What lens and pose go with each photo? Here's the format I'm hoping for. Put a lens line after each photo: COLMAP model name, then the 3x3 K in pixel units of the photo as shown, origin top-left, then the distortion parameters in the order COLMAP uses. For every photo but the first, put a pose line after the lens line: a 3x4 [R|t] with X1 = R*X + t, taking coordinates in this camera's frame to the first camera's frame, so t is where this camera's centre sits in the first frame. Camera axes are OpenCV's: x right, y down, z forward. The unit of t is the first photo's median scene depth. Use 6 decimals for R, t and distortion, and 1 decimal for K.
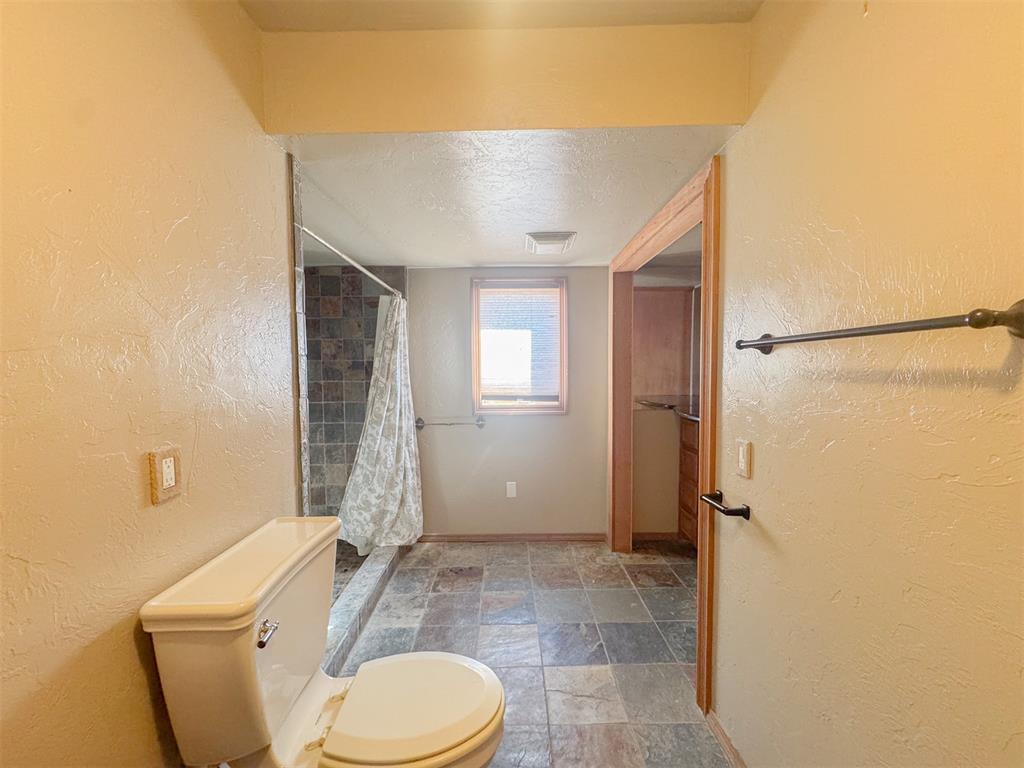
lens RADIAL K [[411.5, 0, 512.4], [0, 411.5, 384.0], [0, 0, 1]] dist [-0.002462, 0.001166]
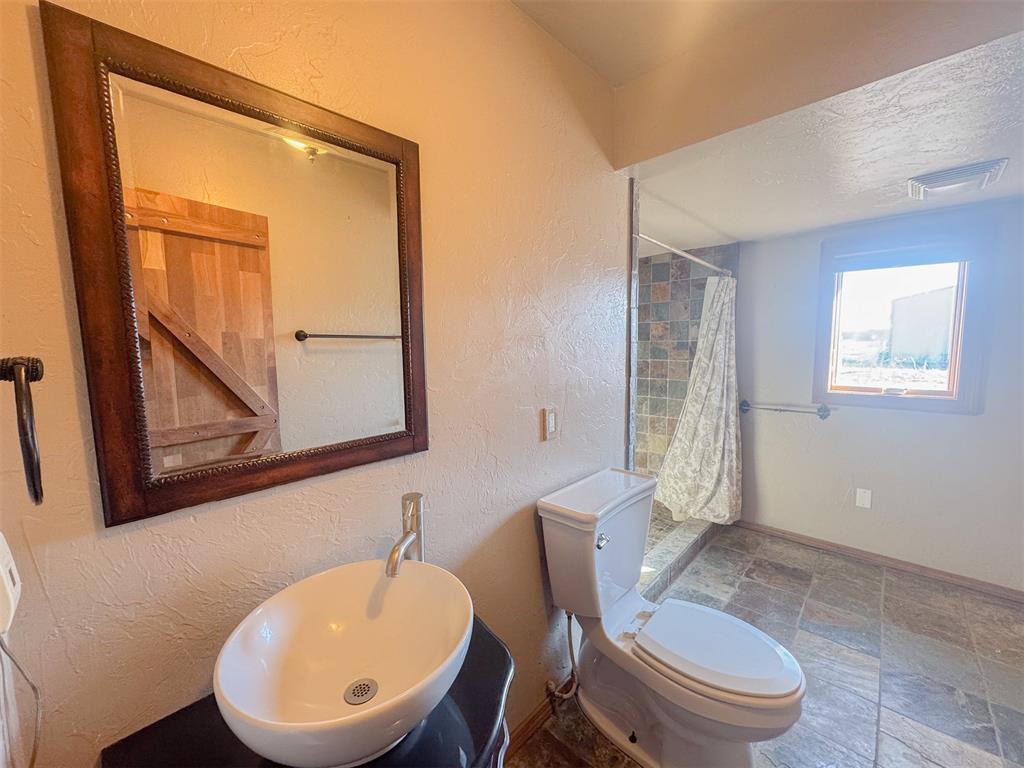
lens RADIAL K [[411.5, 0, 509.5], [0, 411.5, 383.7], [0, 0, 1]] dist [-0.002462, 0.001166]
pose [[0.722683, 0.066165, -0.688005, 0.056968], [-0.023156, 0.997166, 0.071574, -0.019910], [0.690792, -0.035794, 0.722167, -0.114914]]
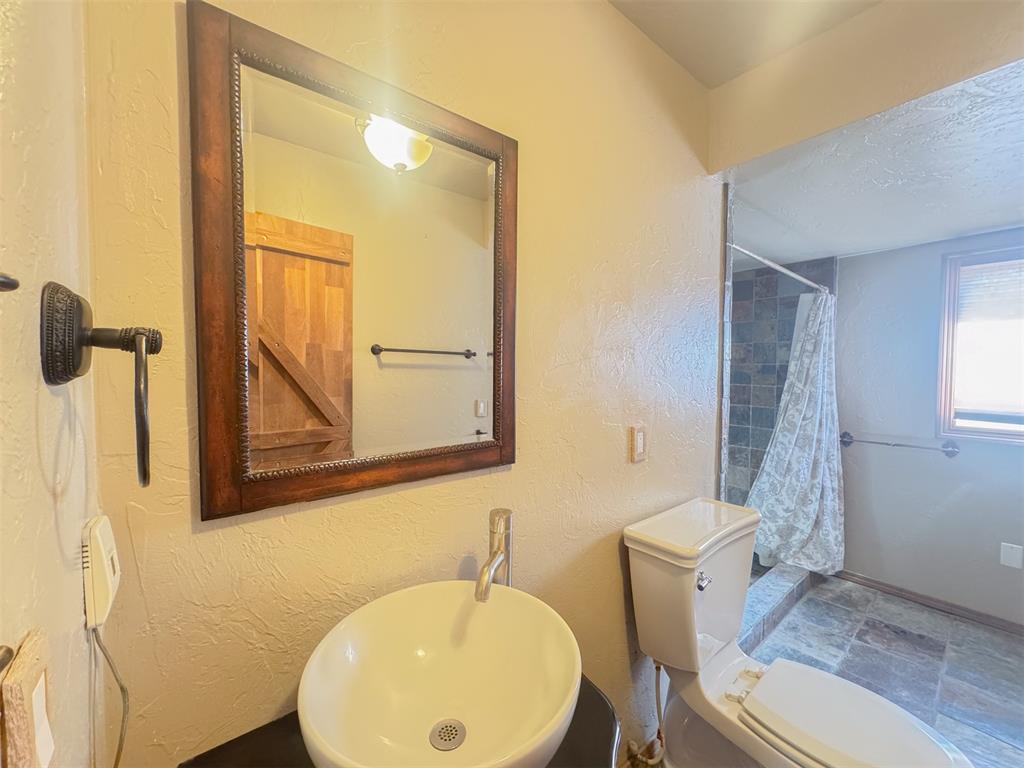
lens RADIAL K [[411.5, 0, 508.8], [0, 411.5, 383.4], [0, 0, 1]] dist [-0.002462, 0.001166]
pose [[0.625812, 0.038606, -0.779018, -0.006410], [-0.045963, 0.998864, 0.012578, 0.005680], [0.778618, 0.027934, 0.626876, -0.121761]]
